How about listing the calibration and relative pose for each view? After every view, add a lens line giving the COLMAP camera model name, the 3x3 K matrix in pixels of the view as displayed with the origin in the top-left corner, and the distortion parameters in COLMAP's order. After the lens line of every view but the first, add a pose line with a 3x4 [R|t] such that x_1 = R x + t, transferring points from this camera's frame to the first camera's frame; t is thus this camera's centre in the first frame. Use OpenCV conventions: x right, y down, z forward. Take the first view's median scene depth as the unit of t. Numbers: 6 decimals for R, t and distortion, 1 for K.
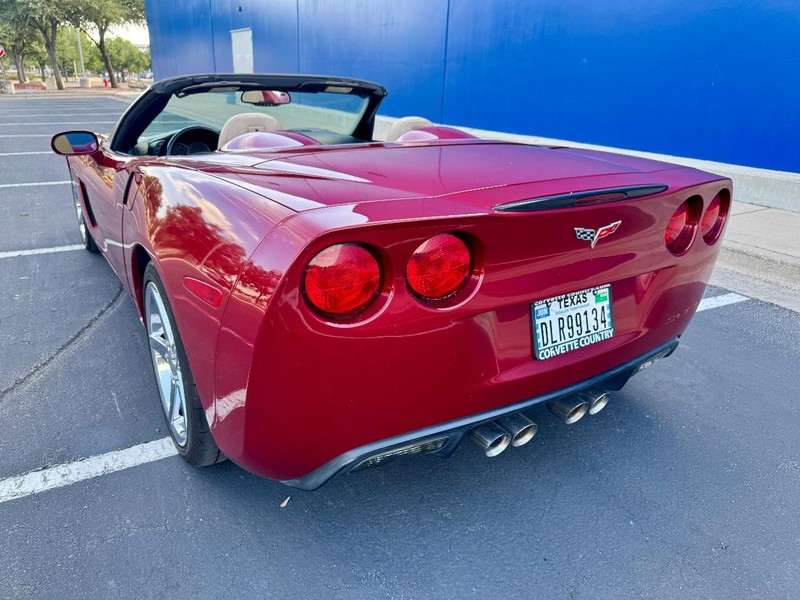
lens RADIAL K [[576.5, 0, 395.0], [0, 576.5, 299.0], [0, 0, 1]] dist [0.008501, 0.001084]
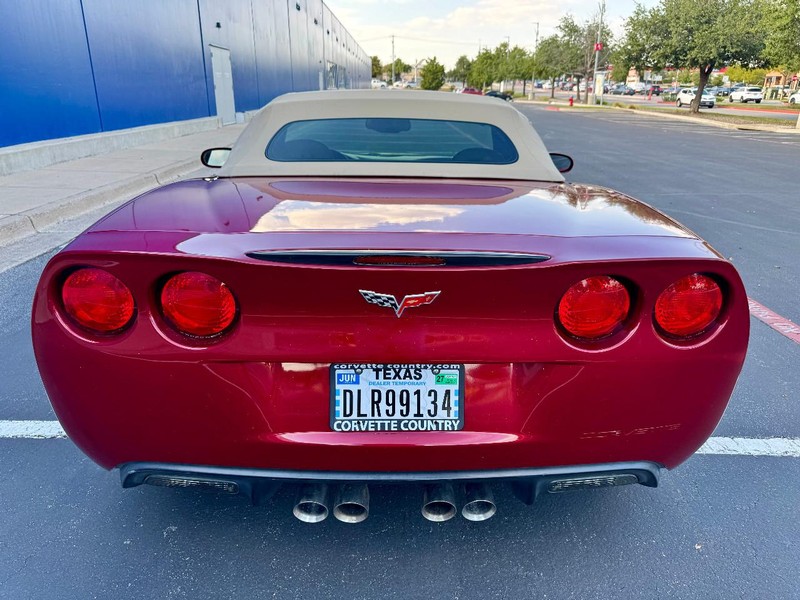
lens RADIAL K [[576.5, 0, 395.0], [0, 576.5, 299.0], [0, 0, 1]] dist [0.008501, 0.001084]
pose [[0.861567, 0.169284, -0.478587, 0.682095], [-0.184093, 0.982775, 0.016212, -0.117366], [0.473088, 0.074137, 0.877890, 0.234894]]
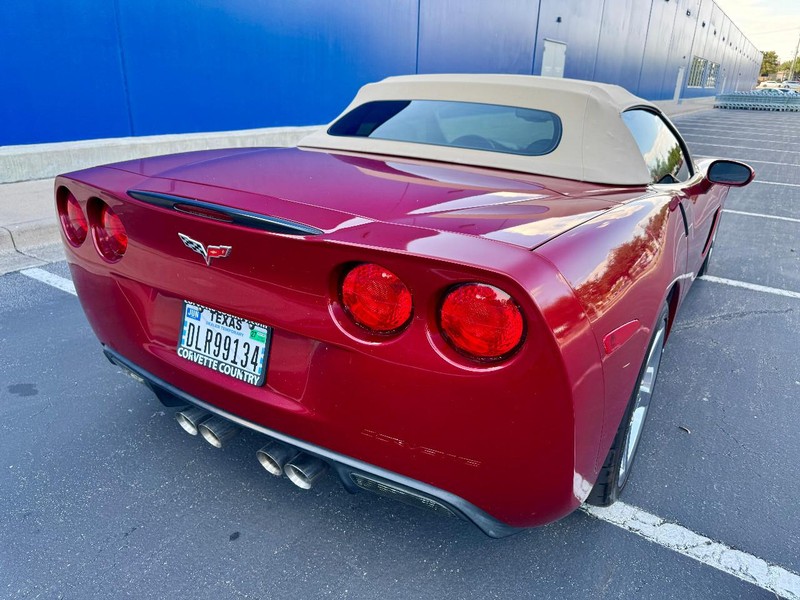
lens RADIAL K [[576.5, 0, 395.0], [0, 576.5, 299.0], [0, 0, 1]] dist [0.008501, 0.001084]
pose [[0.448732, 0.324104, -0.832825, 1.177986], [-0.353772, 0.920212, 0.167496, -0.277826], [0.820661, 0.219469, 0.527587, 0.710715]]
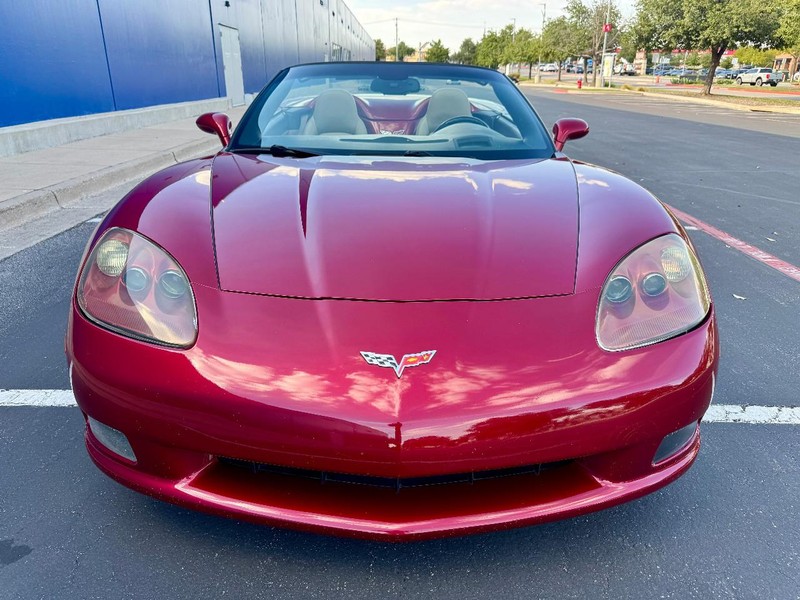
lens RADIAL K [[576.5, 0, 395.0], [0, 576.5, 299.0], [0, 0, 1]] dist [0.008501, 0.001084]
pose [[0.858831, 0.180217, -0.479512, 0.519063], [-0.183216, 0.982217, 0.041000, -0.033324], [0.478374, 0.052642, 0.876577, 0.221343]]
